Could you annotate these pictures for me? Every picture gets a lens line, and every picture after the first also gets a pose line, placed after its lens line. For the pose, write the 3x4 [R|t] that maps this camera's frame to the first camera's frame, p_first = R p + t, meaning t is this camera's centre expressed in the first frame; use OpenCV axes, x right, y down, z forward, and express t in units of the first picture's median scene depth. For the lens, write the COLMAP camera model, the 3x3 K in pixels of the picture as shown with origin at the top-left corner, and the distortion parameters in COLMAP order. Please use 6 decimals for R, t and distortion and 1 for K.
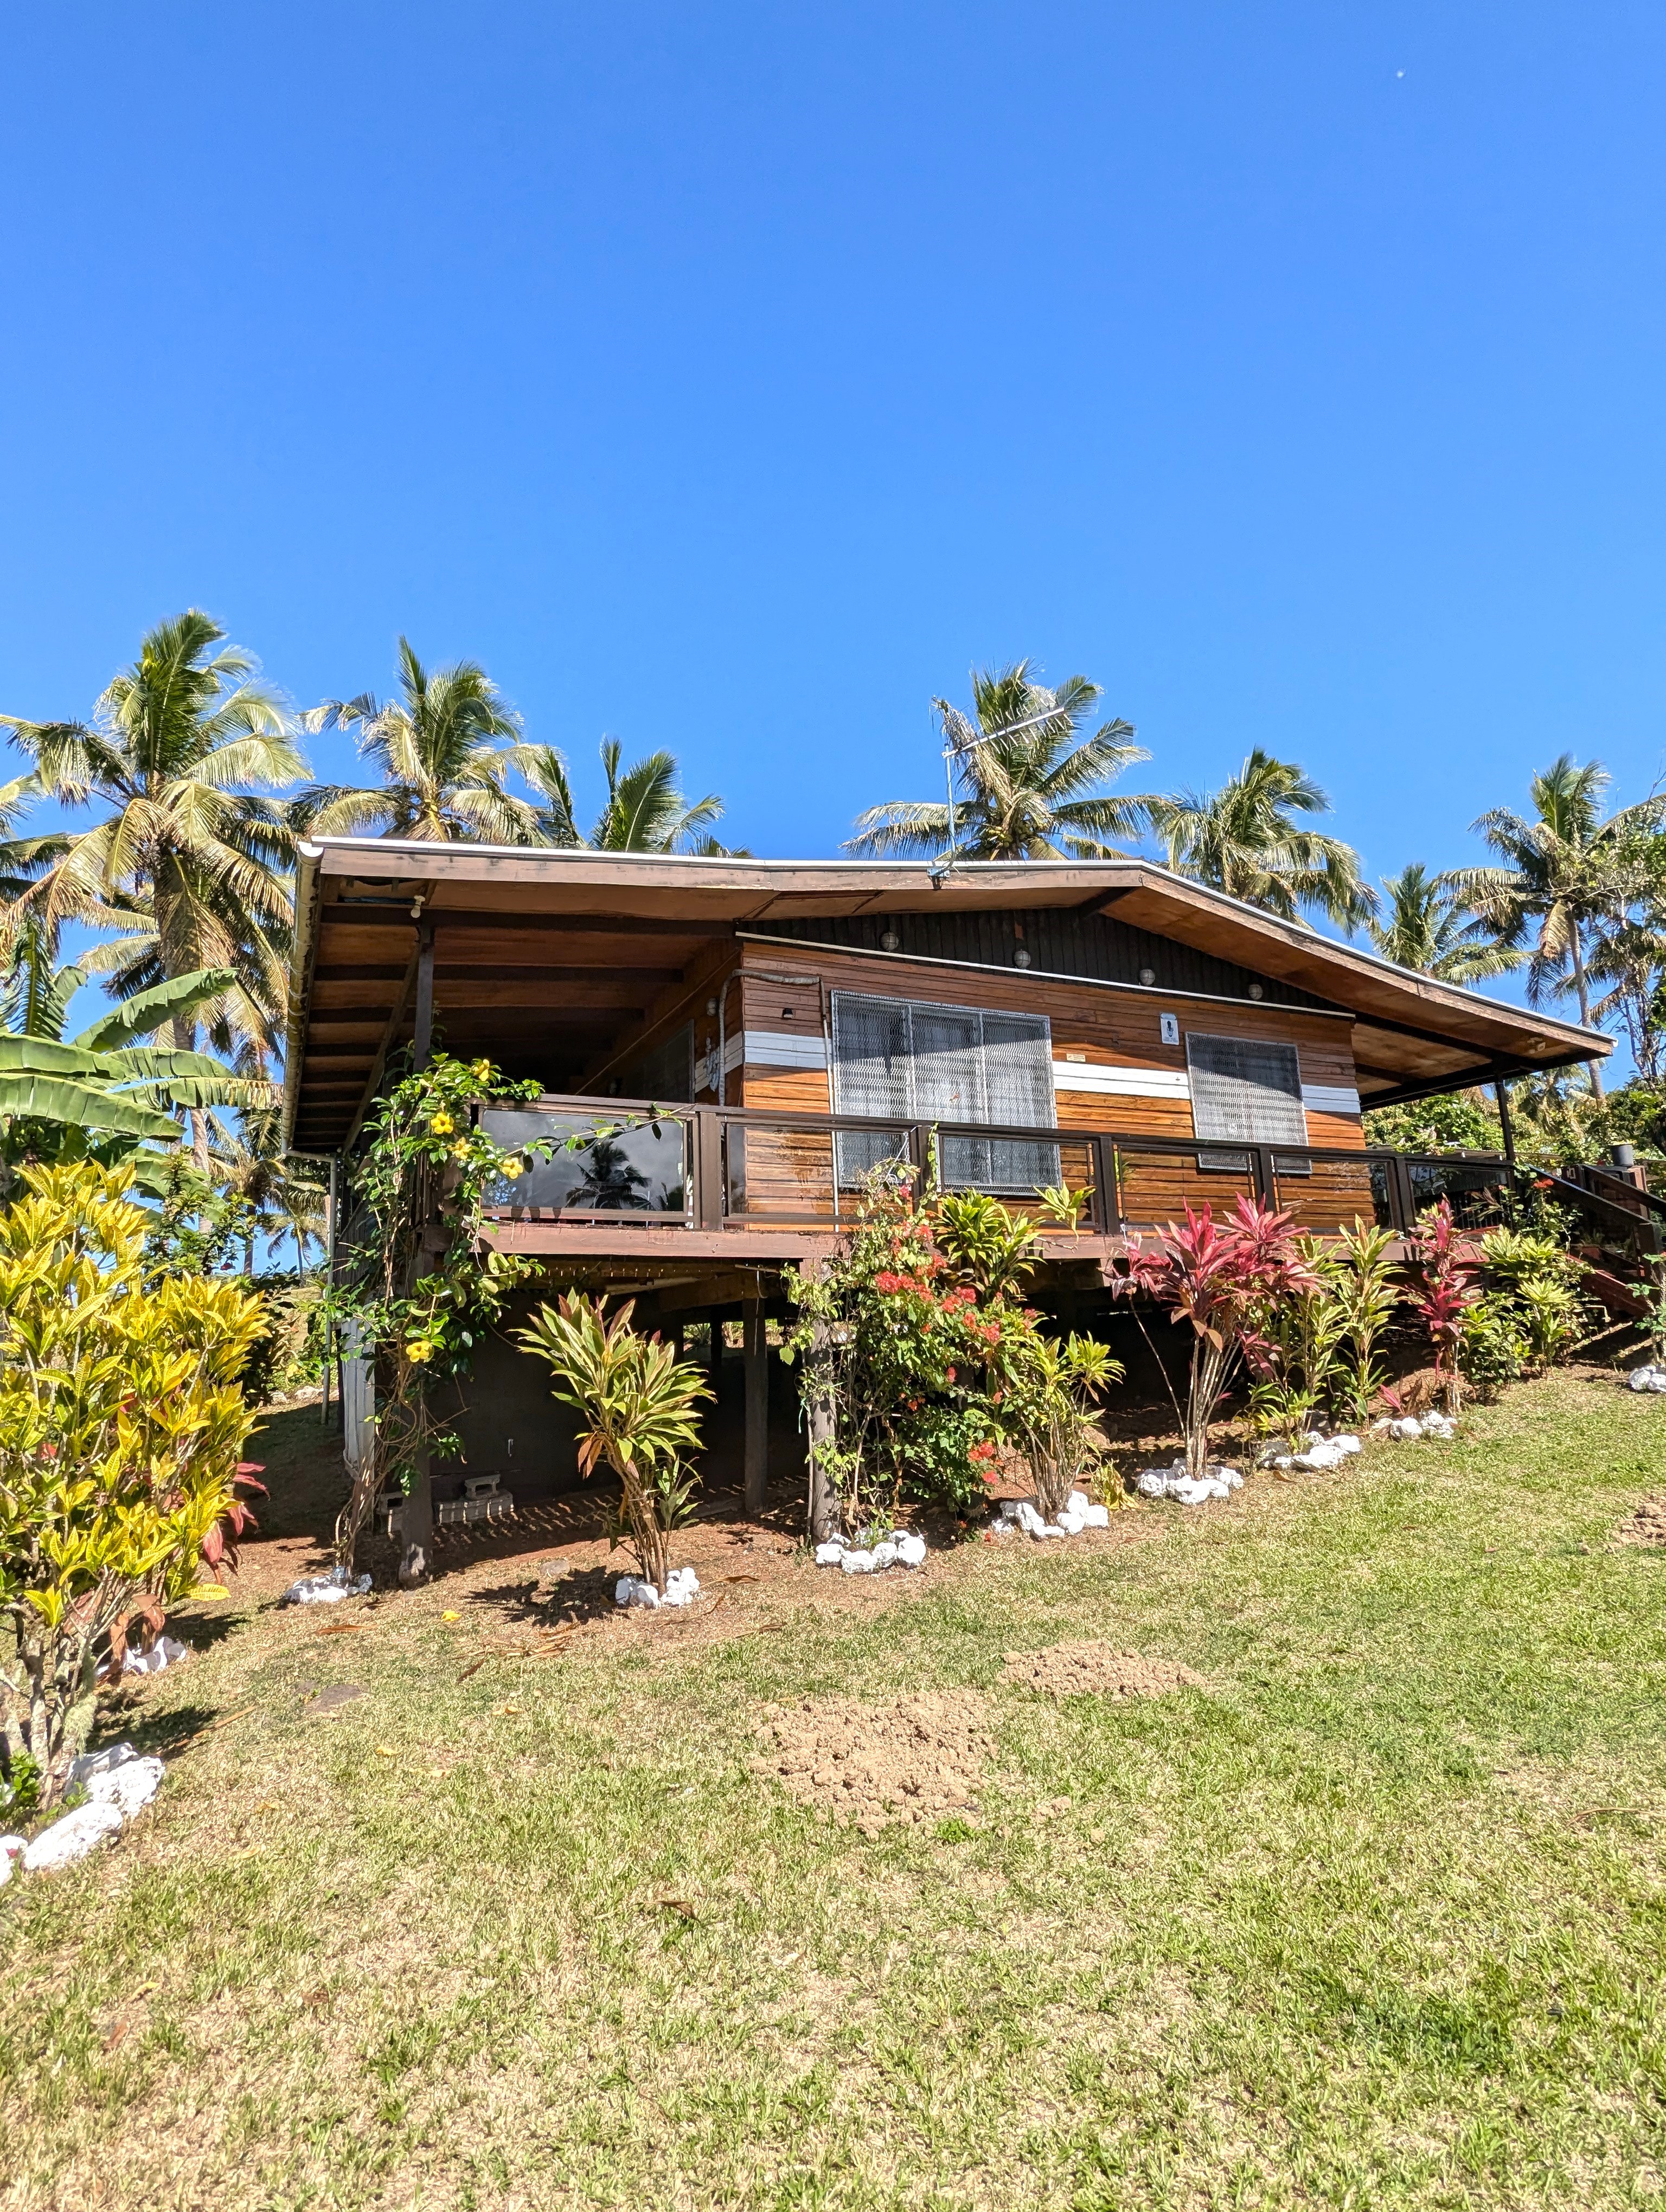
lens RADIAL K [[1164.9, 0, 814.1], [0, 1164.9, 1112.0], [0, 0, 1]] dist [0.003332, 0.001169]
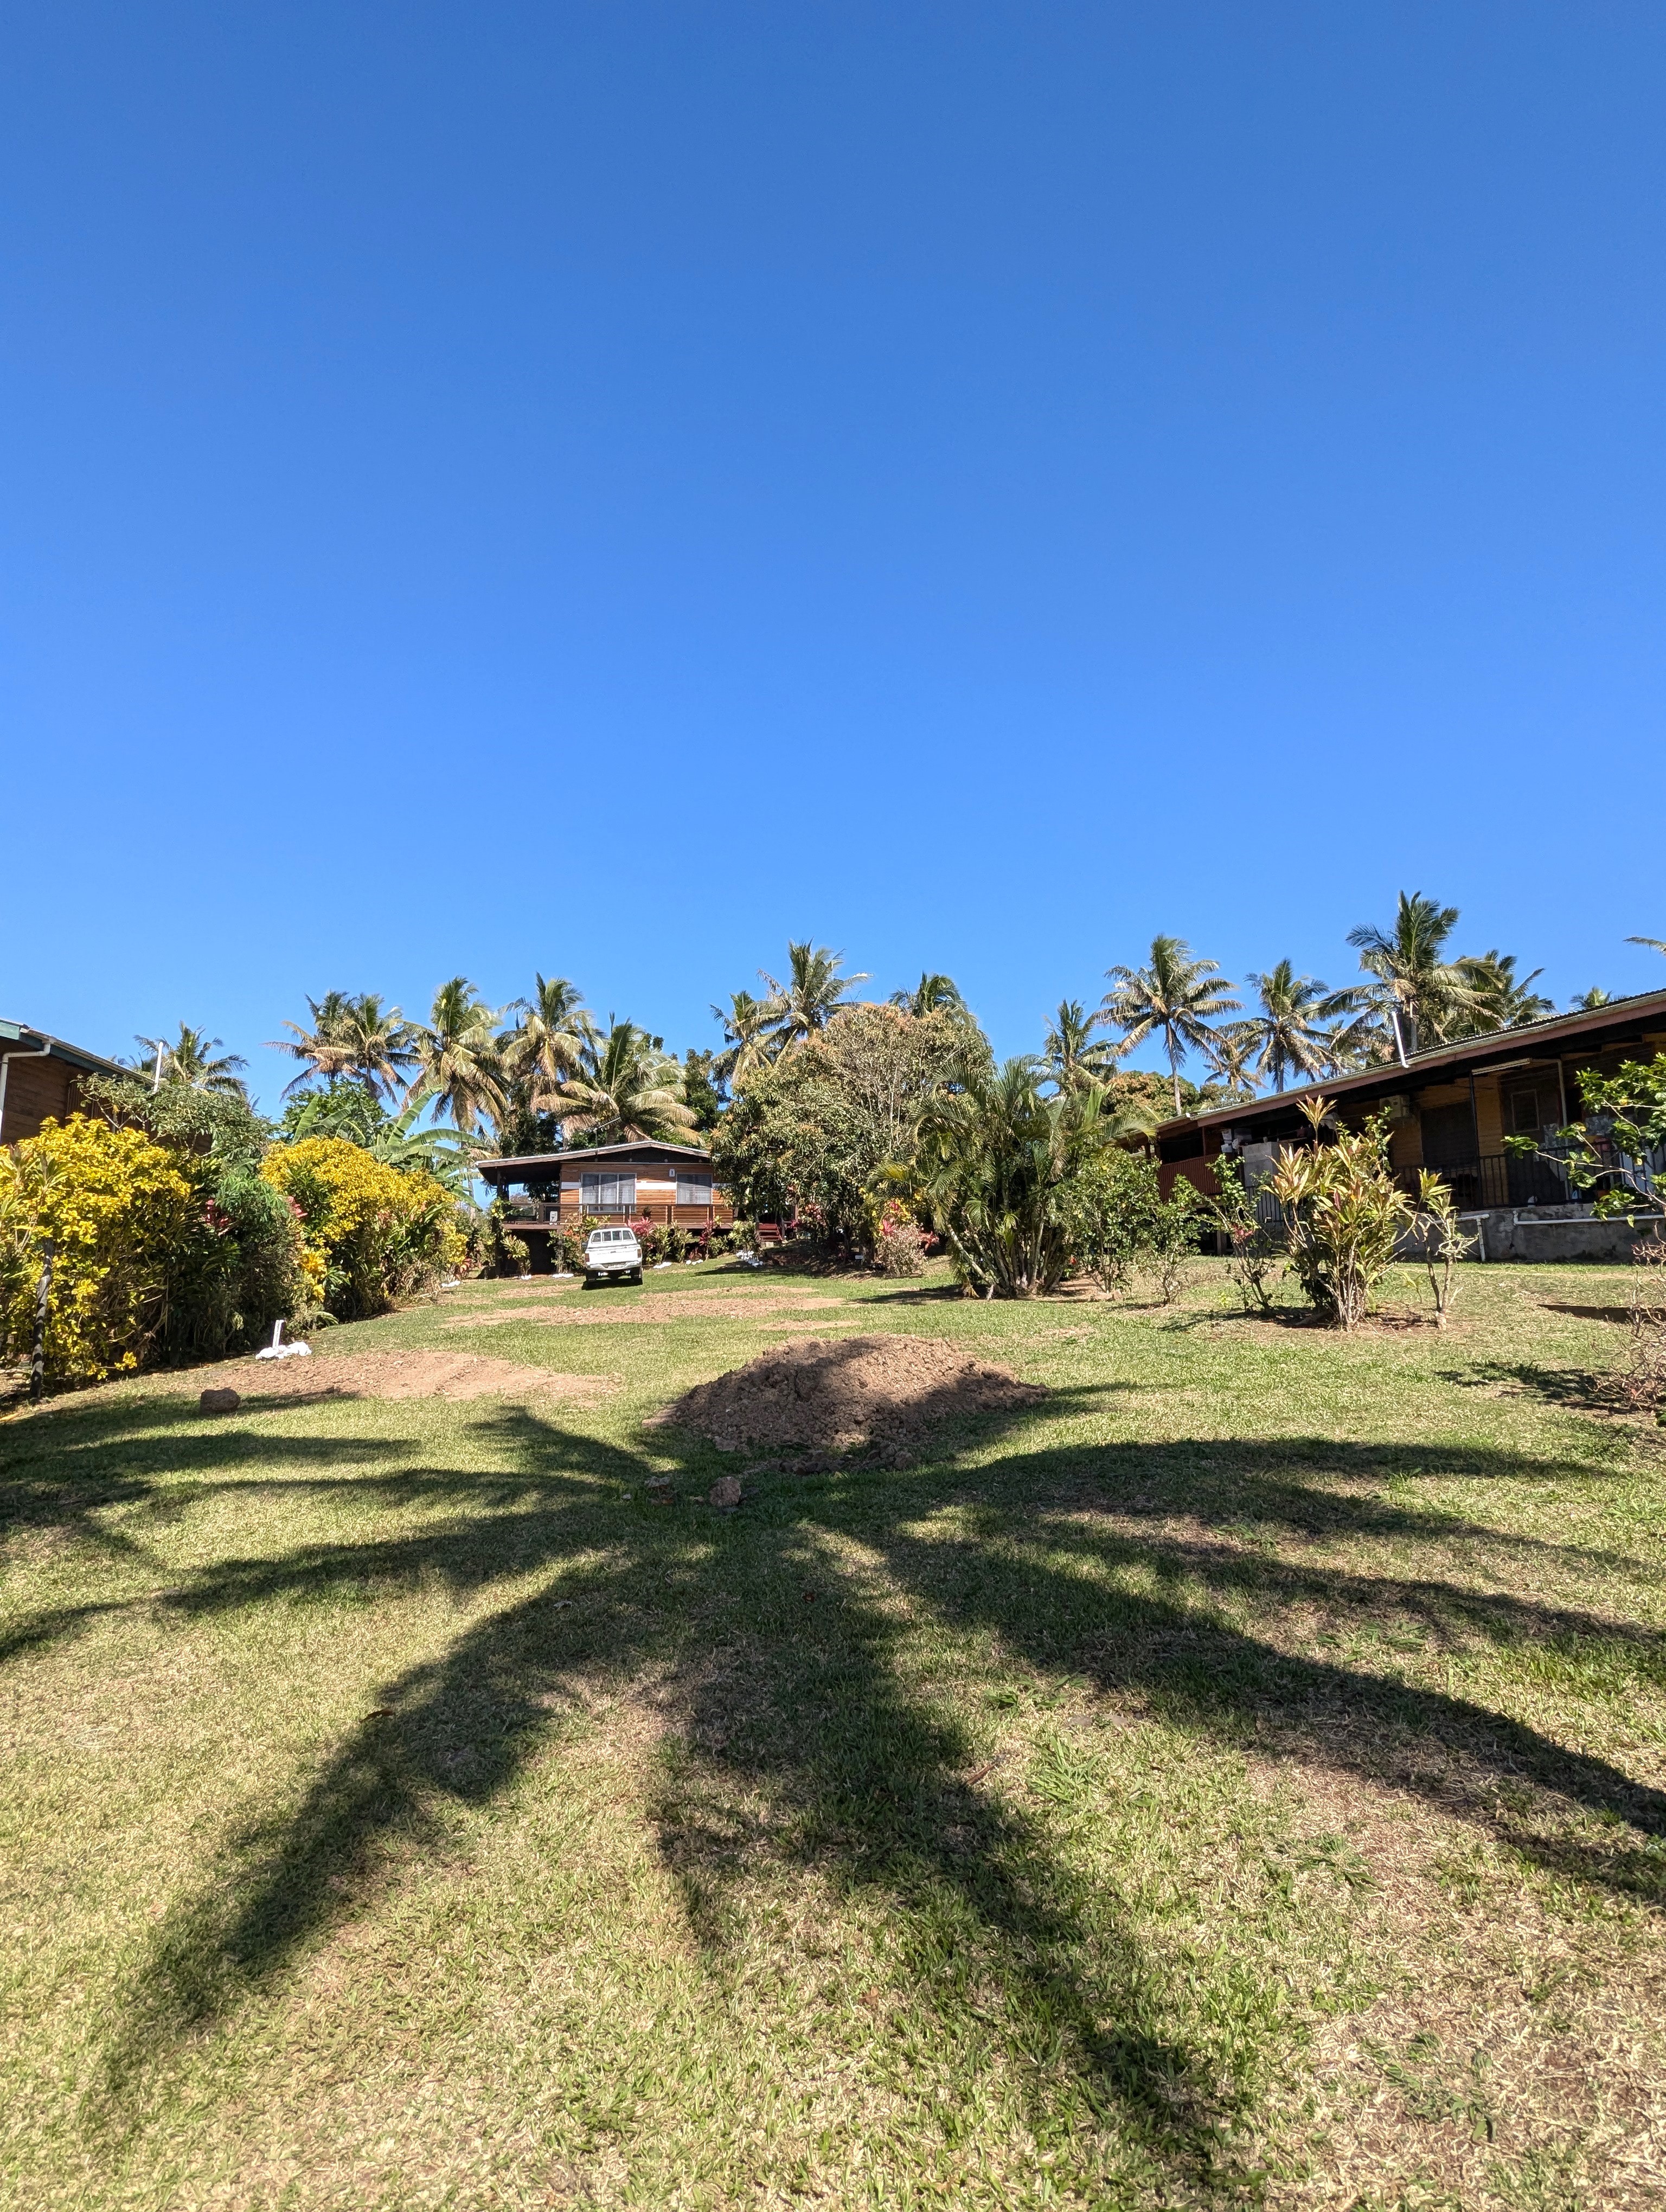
lens RADIAL K [[1164.9, 0, 843.1], [0, 1164.9, 1100.5], [0, 0, 1]] dist [0.003332, 0.001169]
pose [[0.982252, -0.008221, -0.187387, 1.761811], [0.019686, 0.998040, 0.059403, -0.590390], [0.186531, -0.062037, 0.980488, -3.121865]]
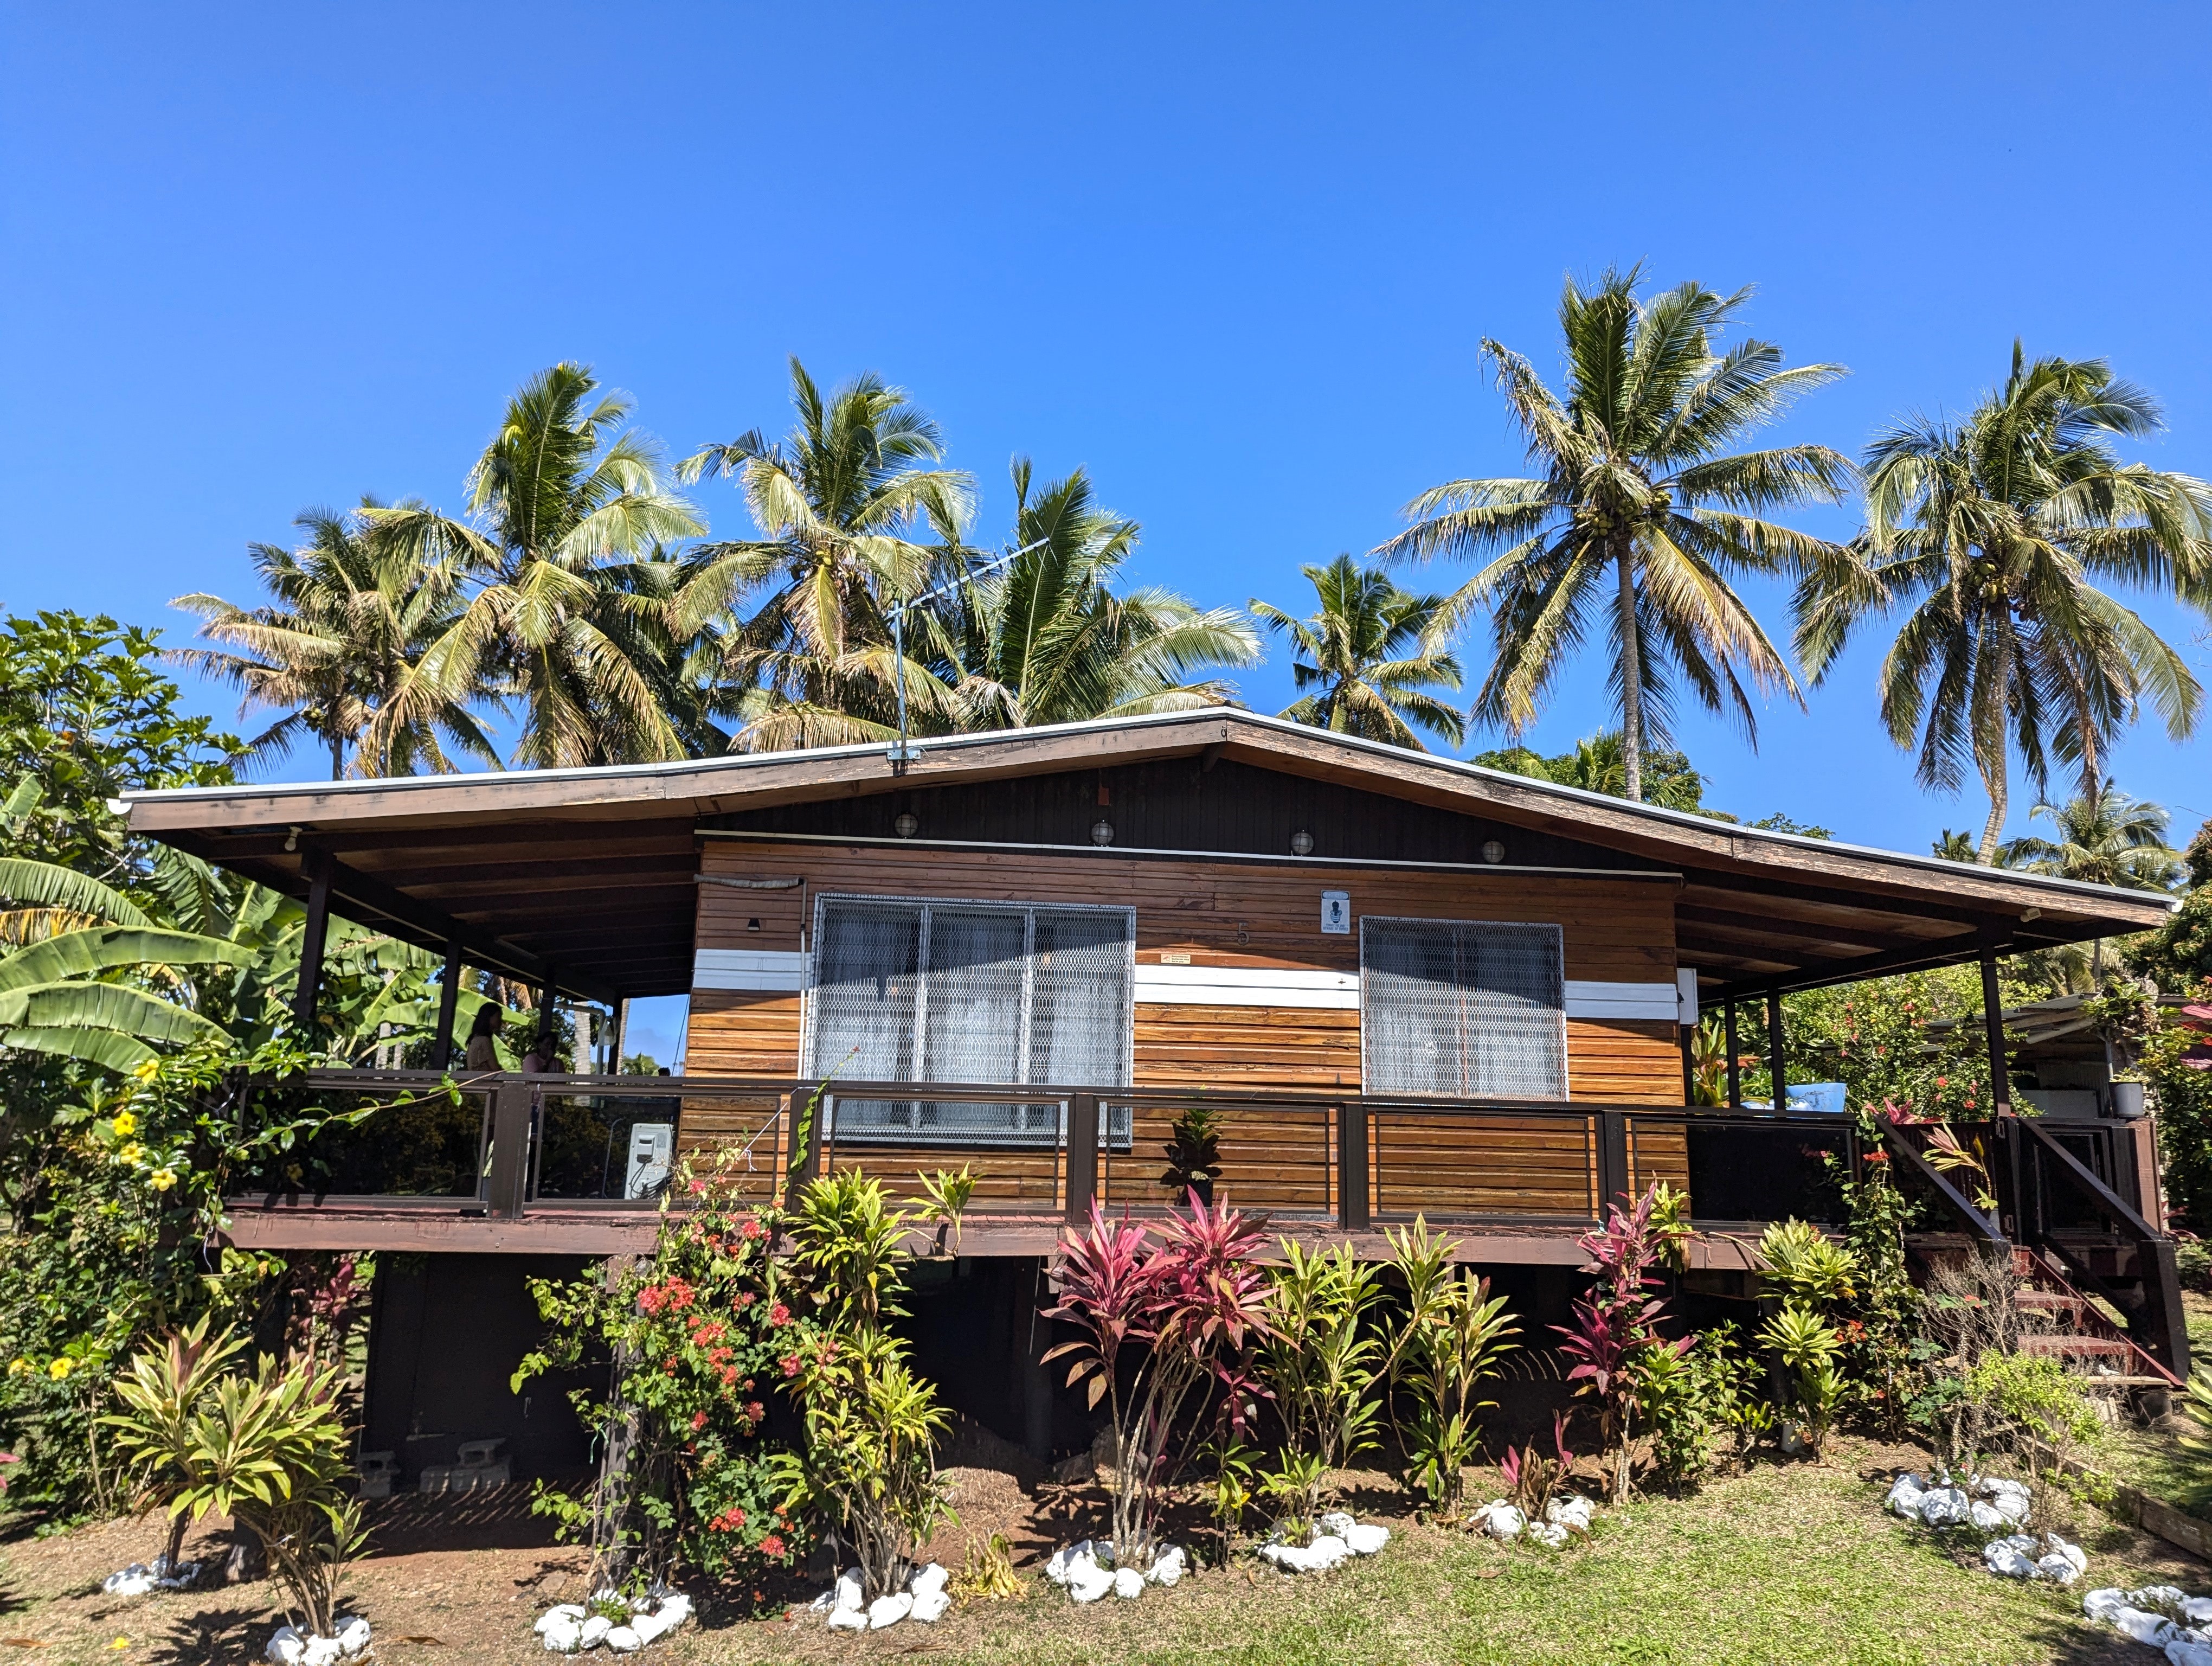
lens RADIAL K [[1544.0, 0, 1112.9], [0, 1544.0, 848.7], [0, 0, 1]] dist [0.069974, -0.061630]
pose [[0.945927, -0.013512, -0.324097, 0.501014], [0.015084, 0.999883, 0.002339, -0.118975], [0.324028, -0.007101, 0.946021, 0.026236]]
